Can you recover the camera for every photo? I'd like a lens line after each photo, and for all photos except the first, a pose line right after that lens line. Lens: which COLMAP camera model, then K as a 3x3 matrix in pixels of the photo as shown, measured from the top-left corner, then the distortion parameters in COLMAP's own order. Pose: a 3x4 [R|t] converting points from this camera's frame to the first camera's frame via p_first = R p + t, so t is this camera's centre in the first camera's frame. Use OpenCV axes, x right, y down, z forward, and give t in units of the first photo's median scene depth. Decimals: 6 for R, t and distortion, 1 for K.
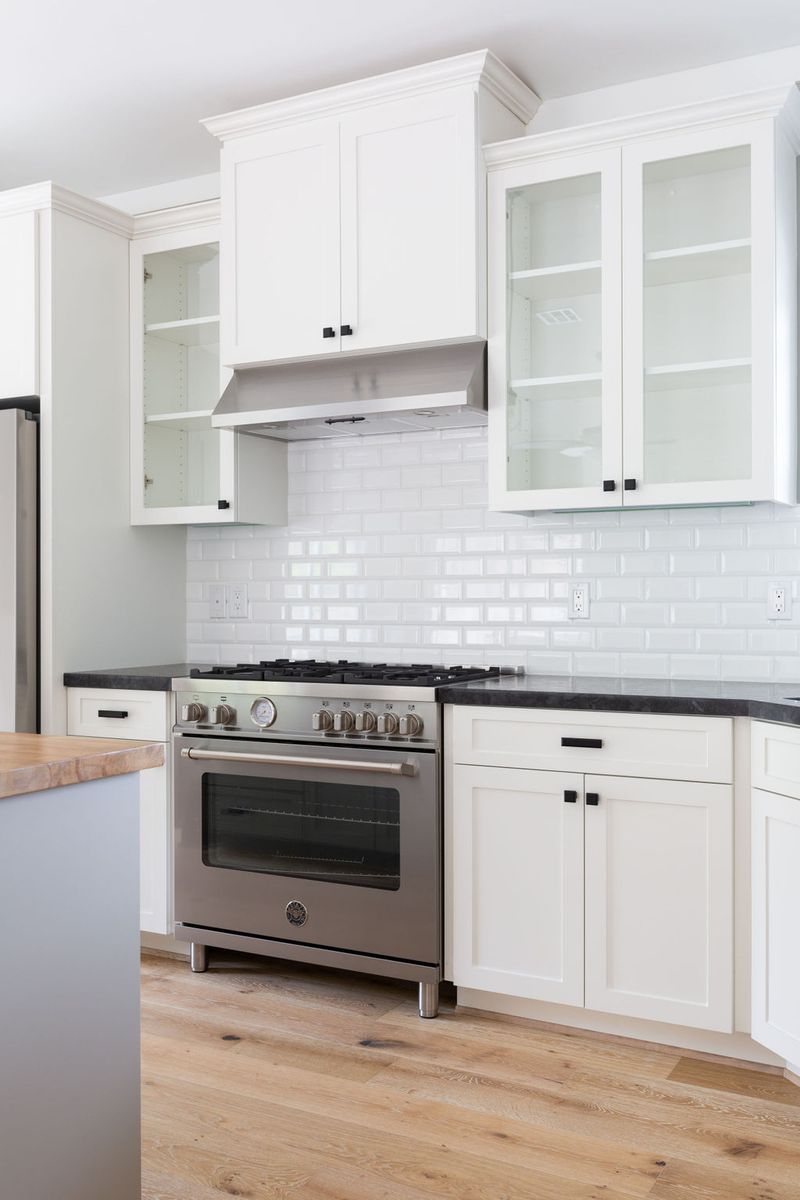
lens RADIAL K [[1138.8, 0, 400.0], [0, 1138.8, 600.0], [0, 0, 1]] dist [0.001813, 0.000622]
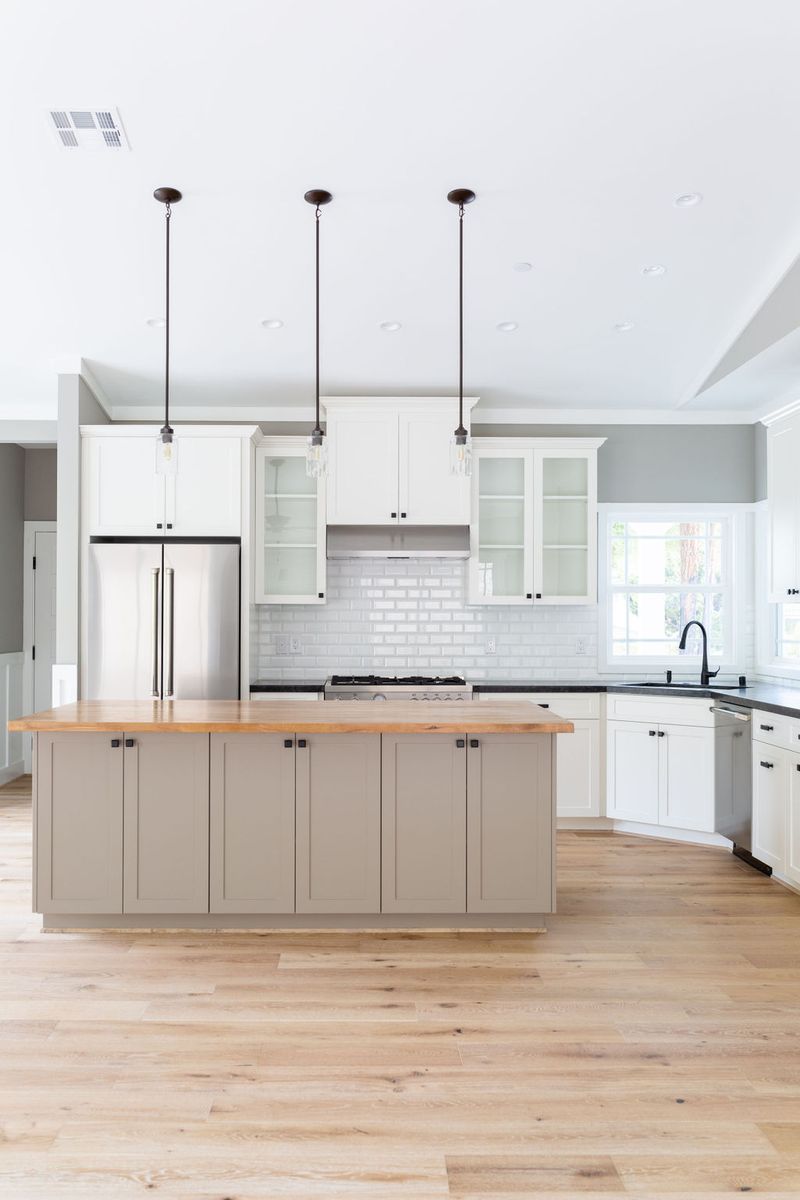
lens RADIAL K [[1140.3, 0, 356.1], [0, 1140.3, 611.7], [0, 0, 1]] dist [0.004226, 0.001339]
pose [[0.878858, 0.006089, 0.477045, -1.254205], [-0.003218, 0.999971, -0.006836, -0.053263], [-0.477073, 0.004472, 0.878852, -0.879272]]
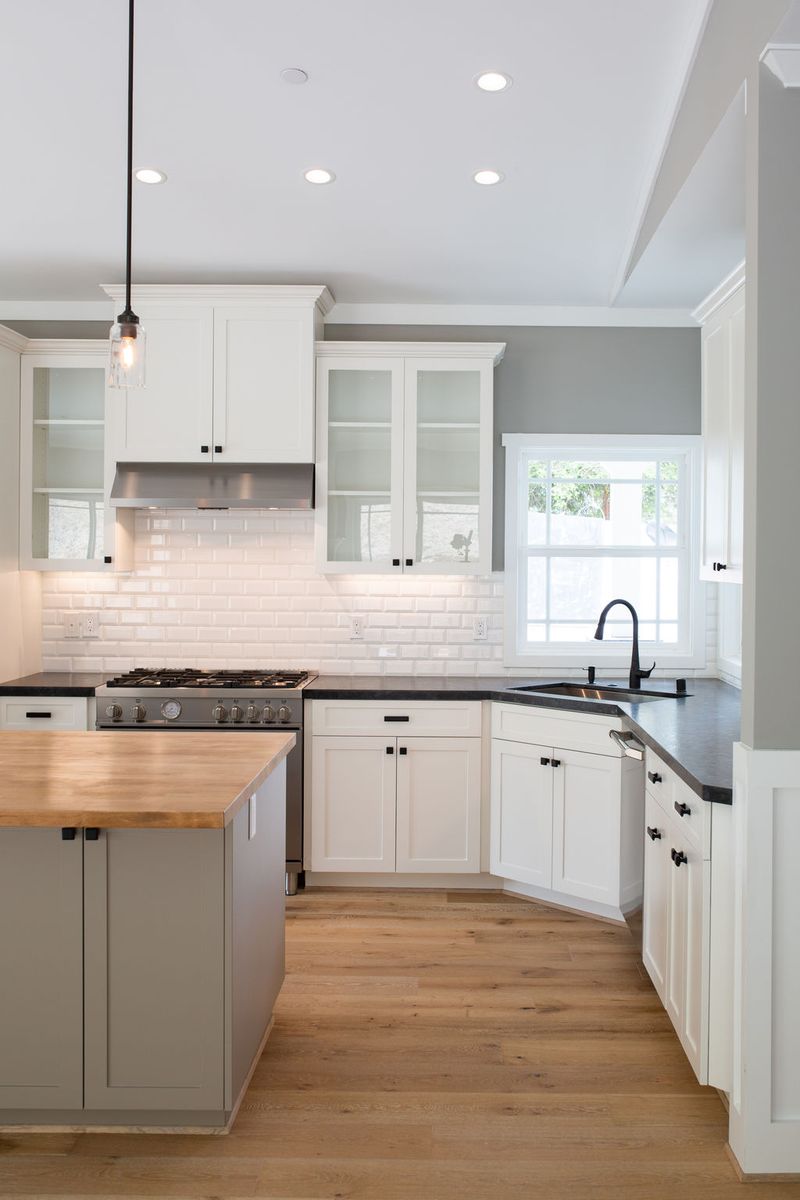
lens RADIAL K [[1204.8, 0, 448.5], [0, 1204.8, 566.9], [0, 0, 1]] dist [-0.048722, 0.026235]
pose [[0.881282, 0.003932, 0.472575, -0.591530], [-0.009387, 0.999914, 0.009185, -0.113497], [-0.472498, -0.012531, 0.881242, -0.593963]]
